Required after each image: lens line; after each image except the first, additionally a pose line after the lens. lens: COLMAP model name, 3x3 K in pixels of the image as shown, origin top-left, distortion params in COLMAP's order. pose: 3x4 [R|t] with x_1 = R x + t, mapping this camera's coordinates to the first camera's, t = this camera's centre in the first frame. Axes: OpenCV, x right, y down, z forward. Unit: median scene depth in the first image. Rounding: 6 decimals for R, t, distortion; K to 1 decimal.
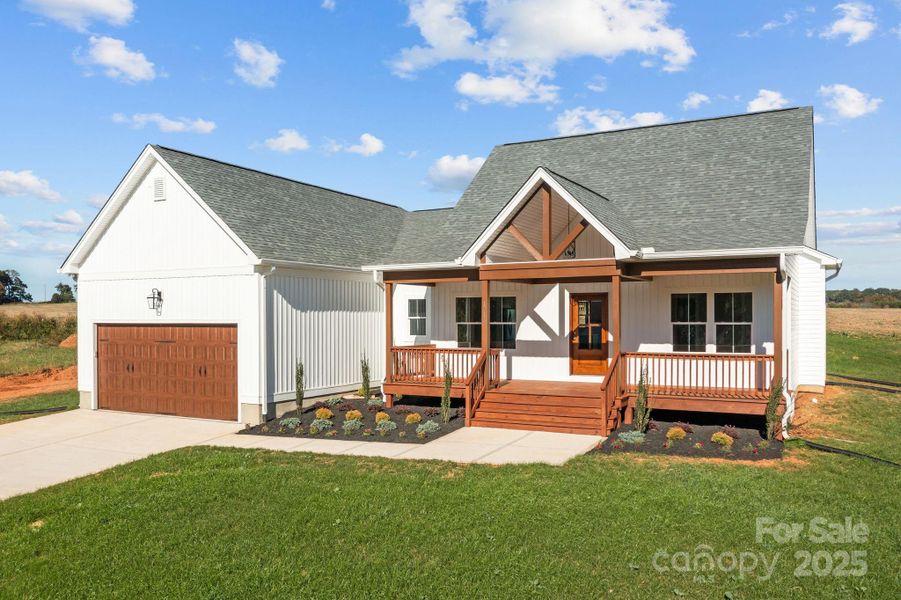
lens RADIAL K [[719.2, 0, 444.9], [0, 719.2, 318.1], [0, 0, 1]] dist [-0.007517, -0.004391]
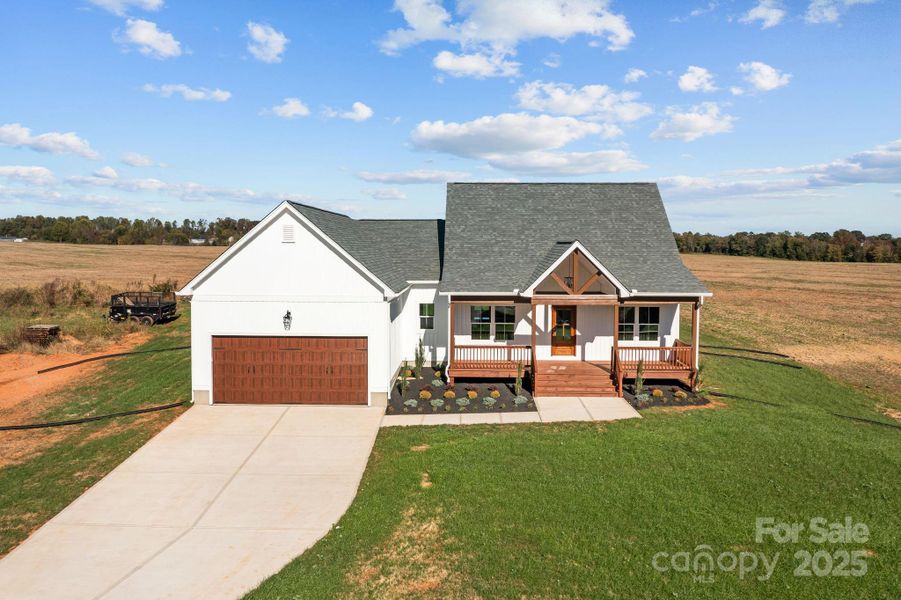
lens RADIAL K [[719.2, 0, 444.9], [0, 719.2, 318.1], [0, 0, 1]] dist [-0.007517, -0.004391]
pose [[0.893230, -0.039288, 0.447880, -0.758592], [-0.004172, 0.995407, 0.095638, -0.158723], [-0.449581, -0.087296, 0.888964, -0.307792]]
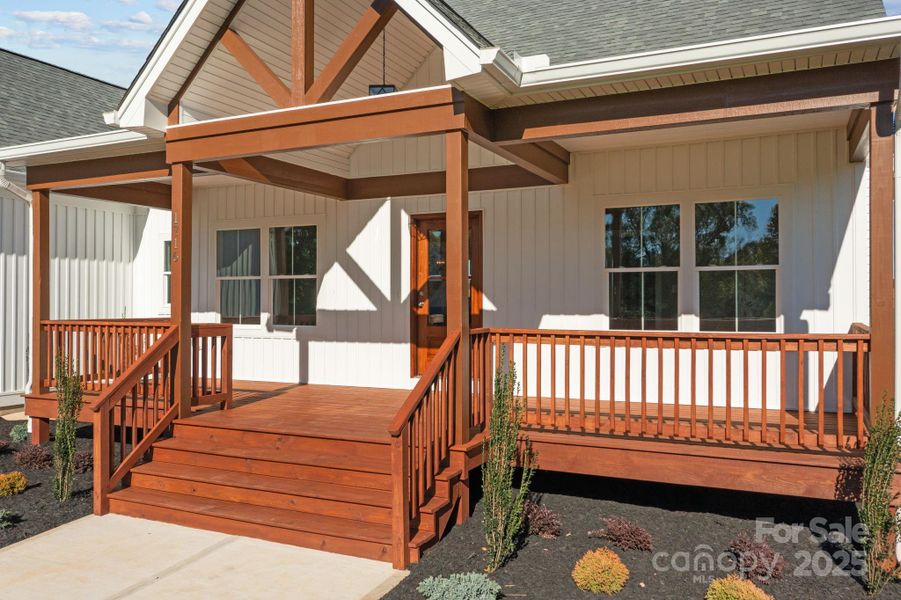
lens RADIAL K [[711.8, 0, 450.5], [0, 711.8, 300.0], [0, 0, 1]] dist [-0.013367, -0.002939]
pose [[0.998398, 0.003060, 0.056501, 0.176318], [-0.002595, 0.999962, -0.008298, 0.029110], [-0.056524, 0.008138, 0.998368, 0.508151]]
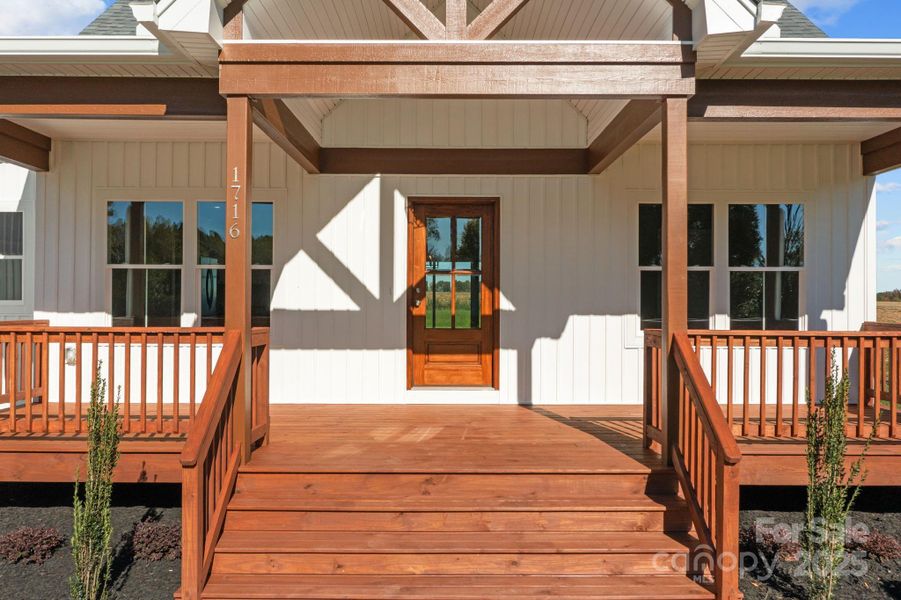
lens RADIAL K [[719.2, 0, 444.9], [0, 719.2, 318.1], [0, 0, 1]] dist [-0.007517, -0.004391]
pose [[0.881458, -0.002979, 0.472253, -0.008206], [-0.005207, 0.999858, 0.016027, 0.030115], [-0.472233, -0.016586, 0.881318, 0.622793]]
